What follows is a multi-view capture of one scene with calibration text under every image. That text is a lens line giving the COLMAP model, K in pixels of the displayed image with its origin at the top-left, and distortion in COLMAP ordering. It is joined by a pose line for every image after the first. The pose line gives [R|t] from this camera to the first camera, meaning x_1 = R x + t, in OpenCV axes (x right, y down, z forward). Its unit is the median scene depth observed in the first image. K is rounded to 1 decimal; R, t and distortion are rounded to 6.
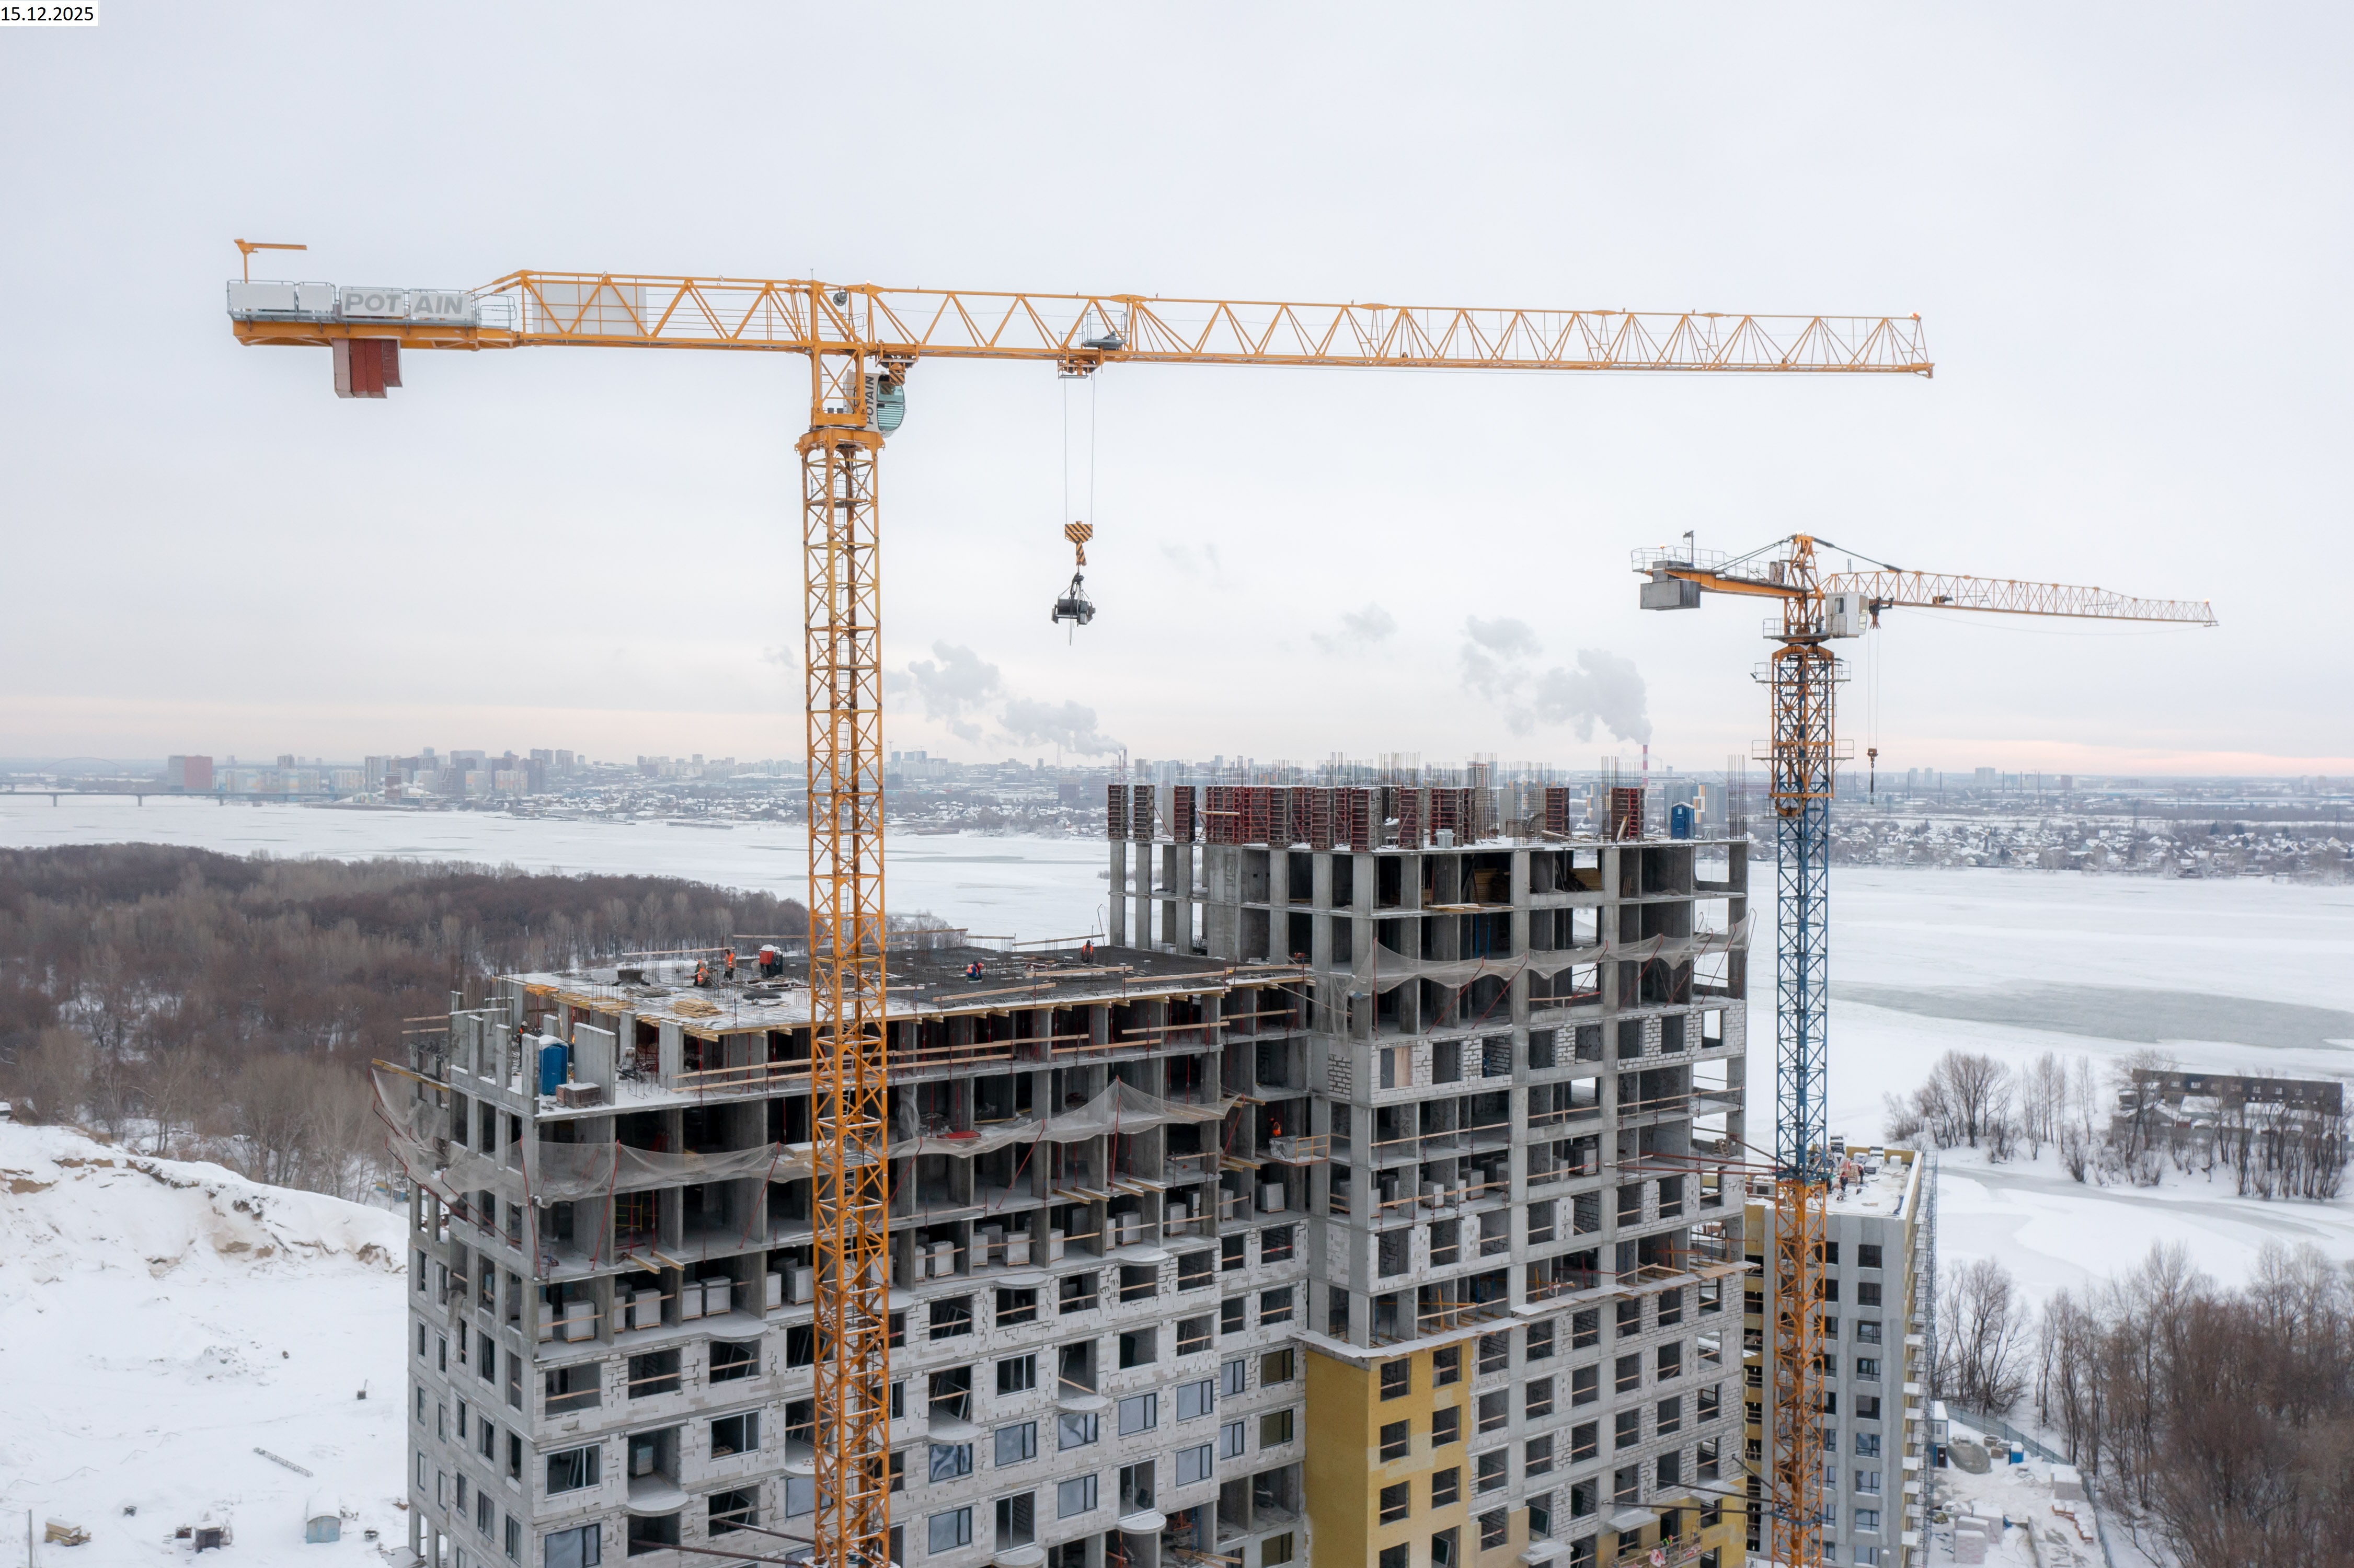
lens RADIAL K [[1934.6, 0, 1177.0], [0, 1934.6, 784.0], [0, 0, 1]] dist [-0.001714, -0.005038]
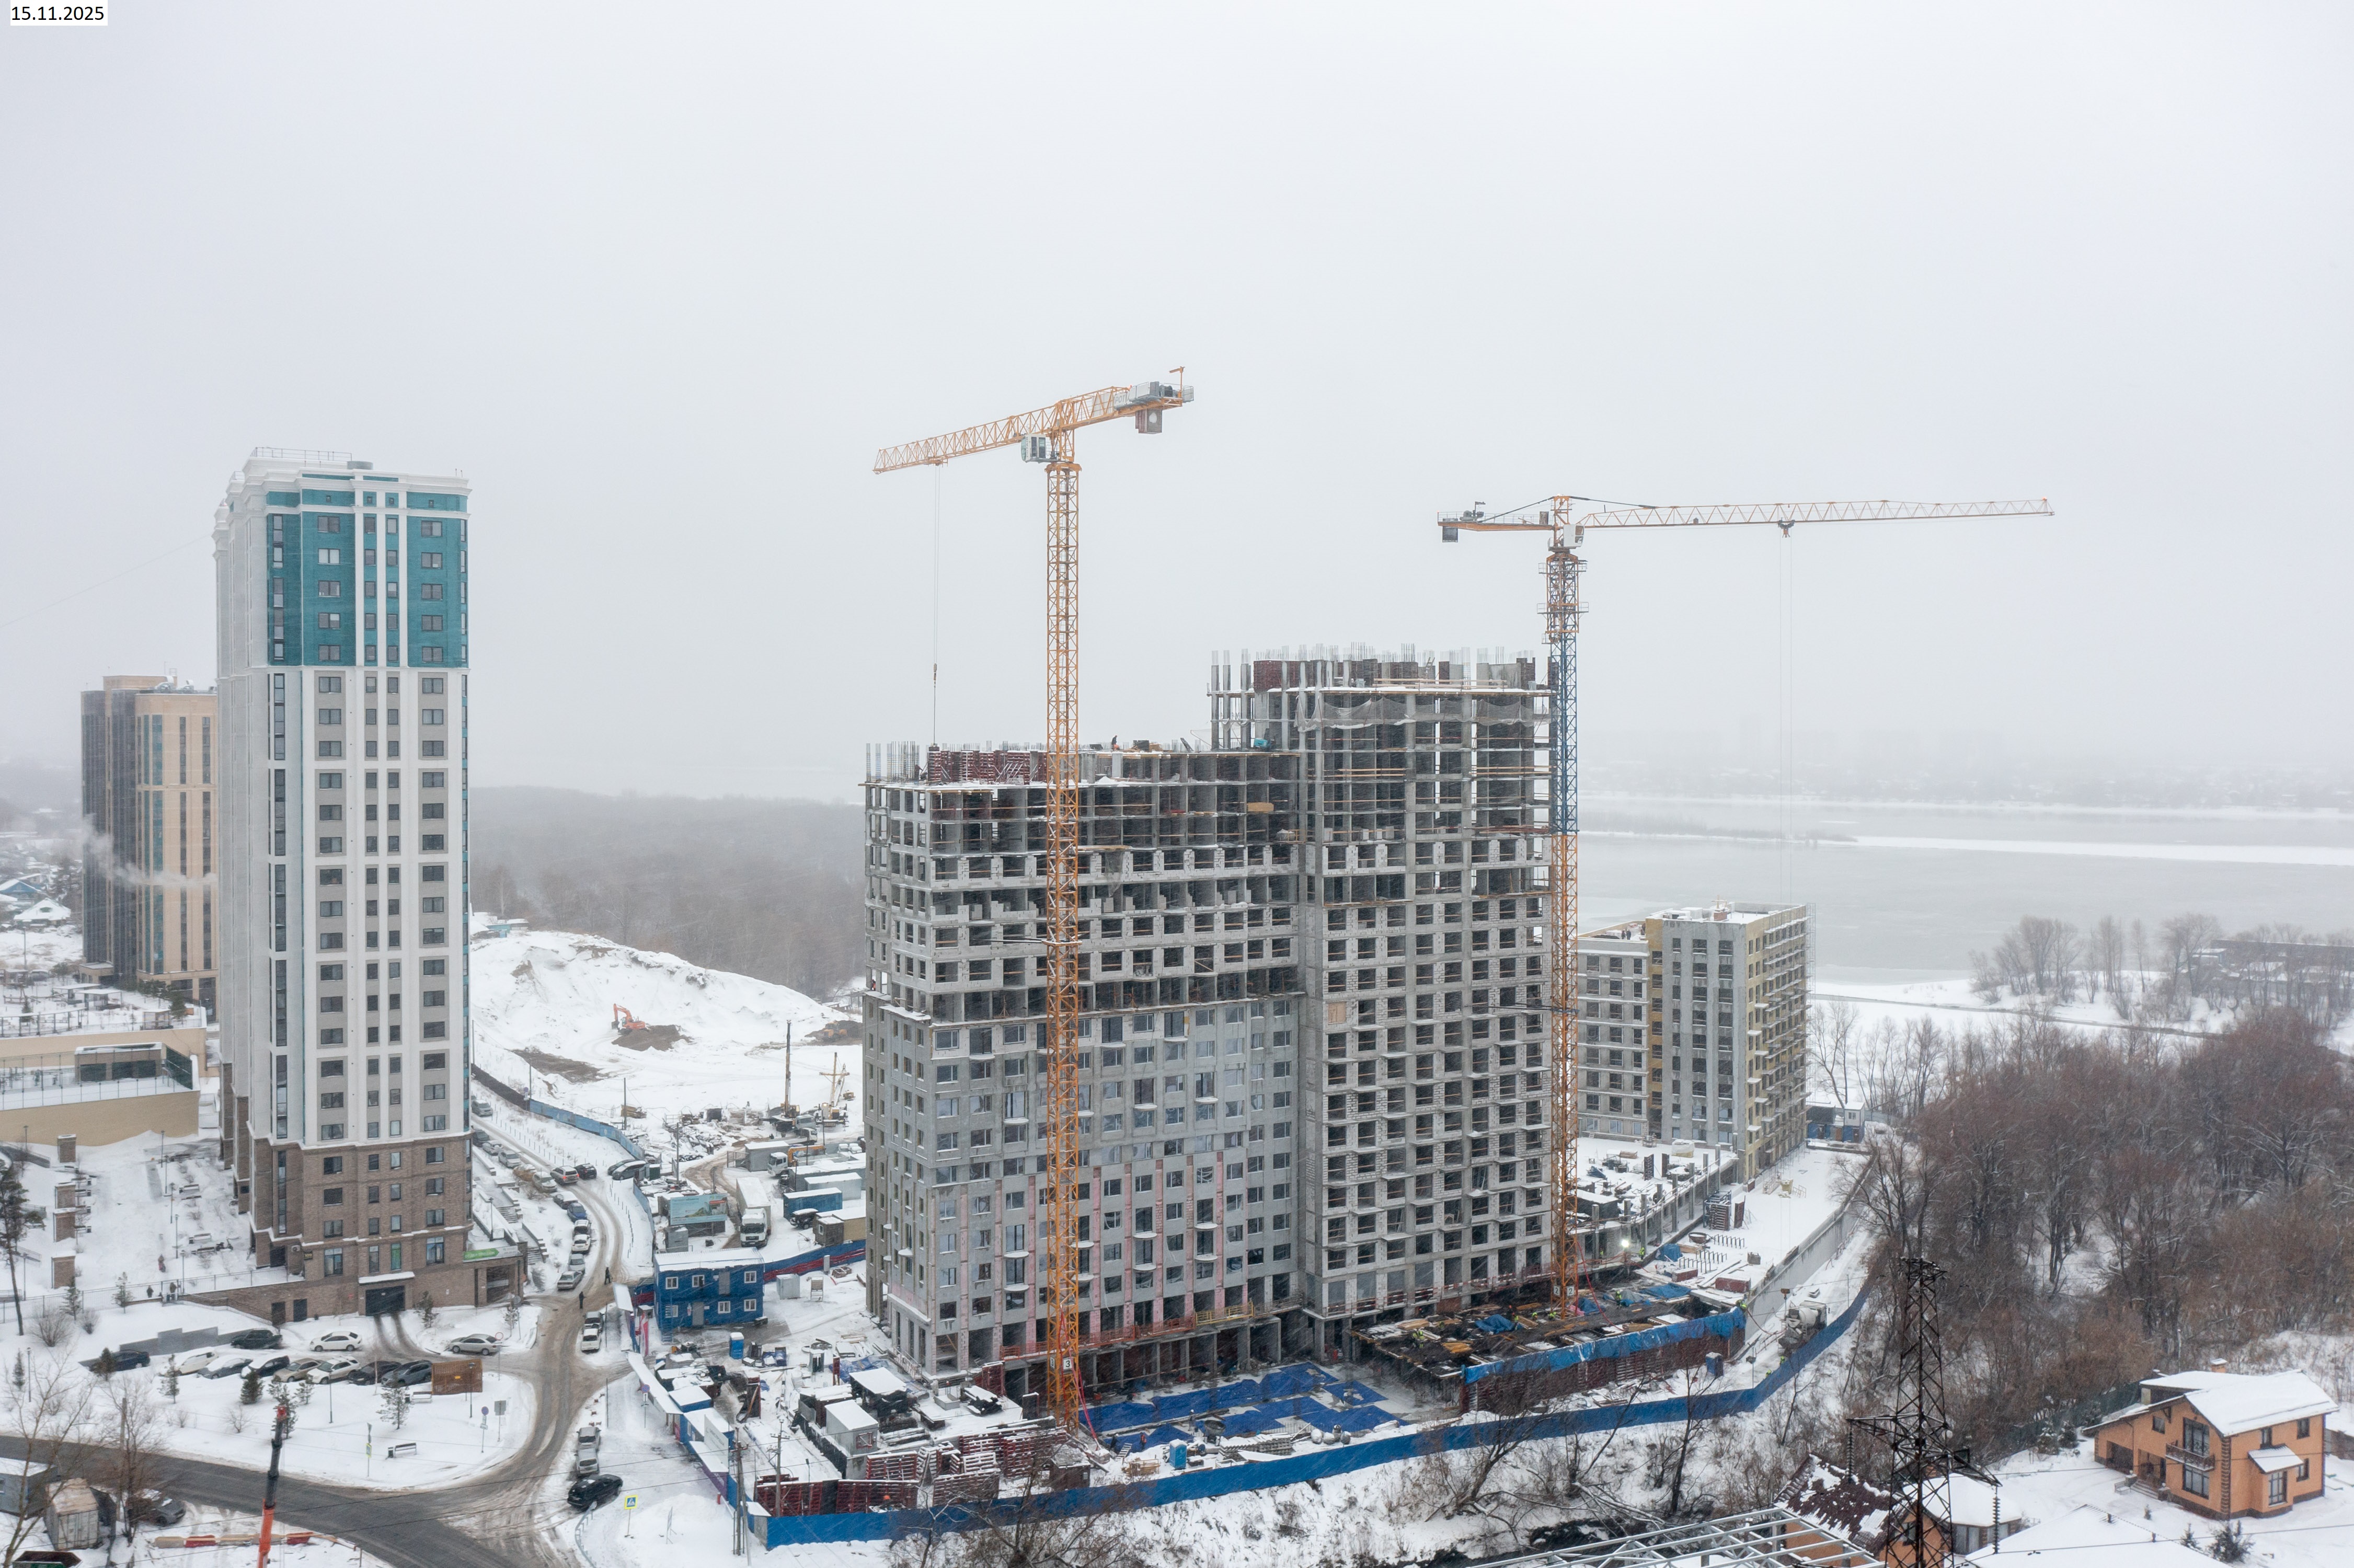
lens RADIAL K [[1954.9, 0, 1218.8], [0, 1954.9, 716.4], [0, 0, 1]] dist [-0.000572, -0.009913]
pose [[0.991094, -0.007328, -0.132965, 0.254583], [0.005014, 0.999830, -0.017730, 0.128008], [0.133073, 0.016906, 0.990962, -1.005374]]
